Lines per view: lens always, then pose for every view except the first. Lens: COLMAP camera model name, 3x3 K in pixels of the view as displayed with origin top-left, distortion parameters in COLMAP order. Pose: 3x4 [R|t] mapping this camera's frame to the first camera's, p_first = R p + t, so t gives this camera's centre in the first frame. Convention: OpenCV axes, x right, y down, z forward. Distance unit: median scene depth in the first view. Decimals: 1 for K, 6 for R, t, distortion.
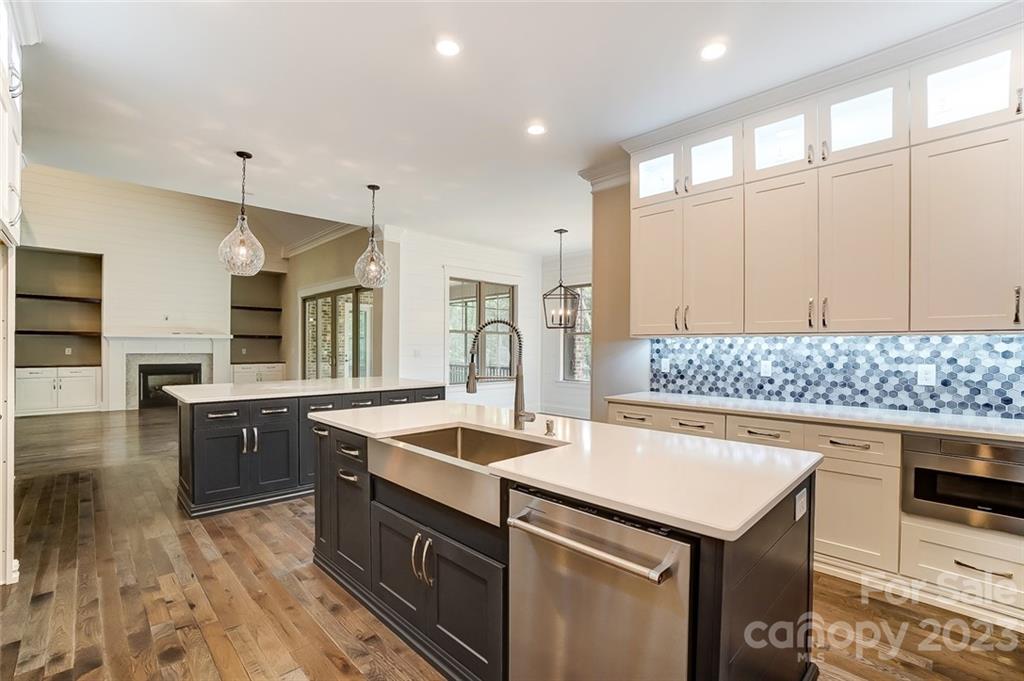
lens RADIAL K [[457.6, 0, 511.7], [0, 457.6, 348.4], [0, 0, 1]] dist [-0.070856, 0.029527]
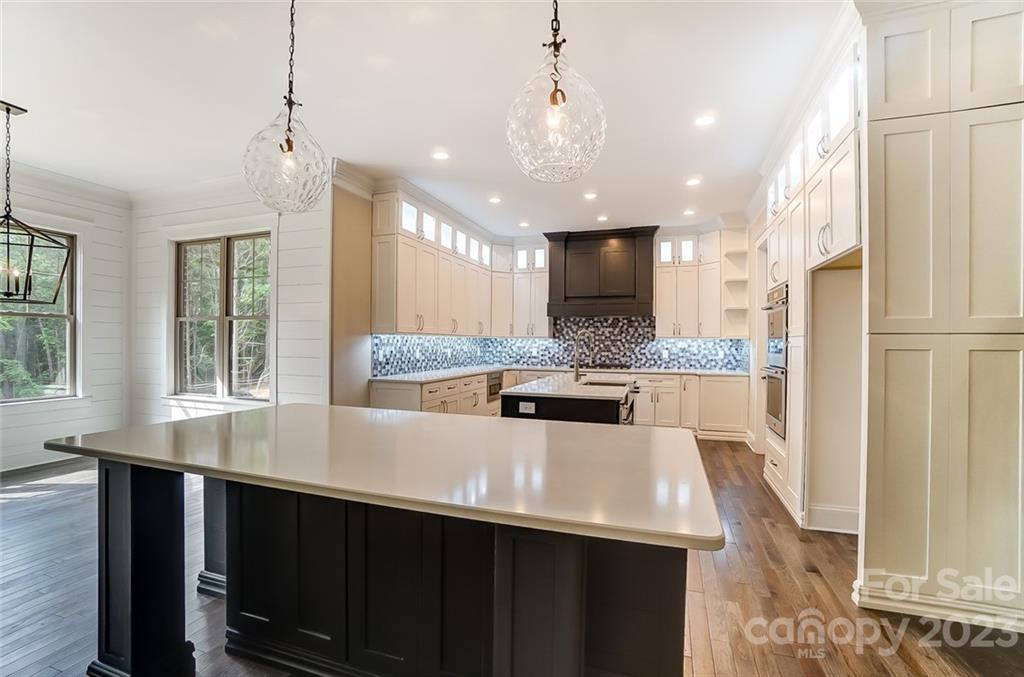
lens RADIAL K [[457.6, 0, 511.7], [0, 457.6, 346.4], [0, 0, 1]] dist [-0.070856, 0.029527]
pose [[-0.454188, -0.016817, 0.890747, -1.146460], [-0.007913, 0.999859, 0.014843, -0.013082], [-0.890871, -0.000307, -0.454257, 1.454716]]
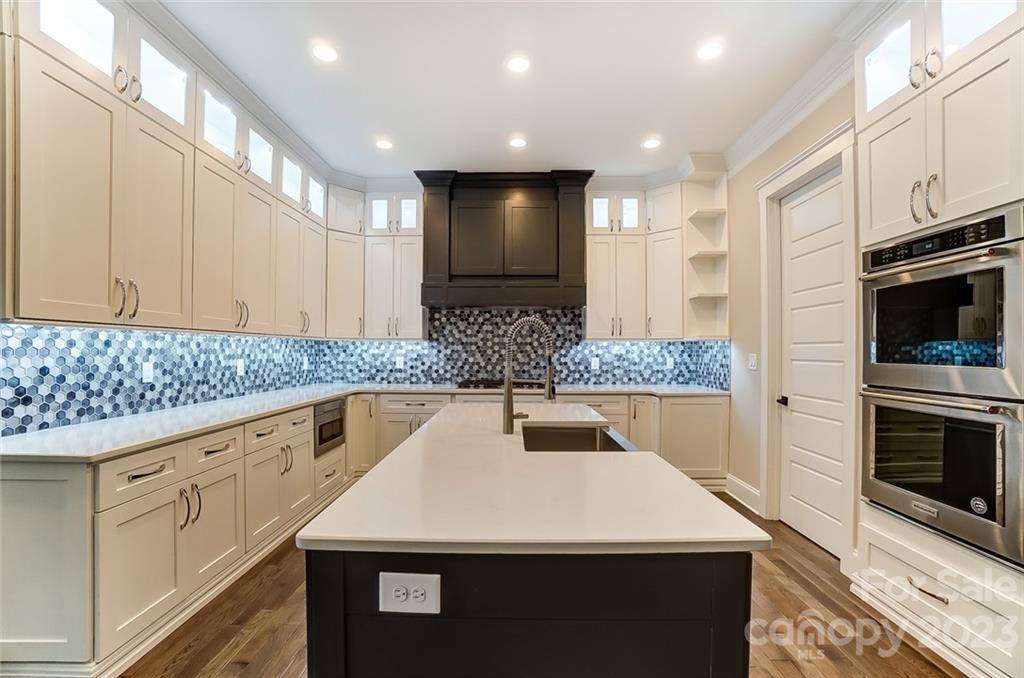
lens RADIAL K [[457.6, 0, 511.7], [0, 457.6, 346.9], [0, 0, 1]] dist [-0.070856, 0.029527]
pose [[-0.703578, -0.003507, 0.710609, -0.437055], [-0.005180, 0.999987, -0.000194, -0.003232], [-0.710599, -0.003818, -0.703587, 1.077497]]
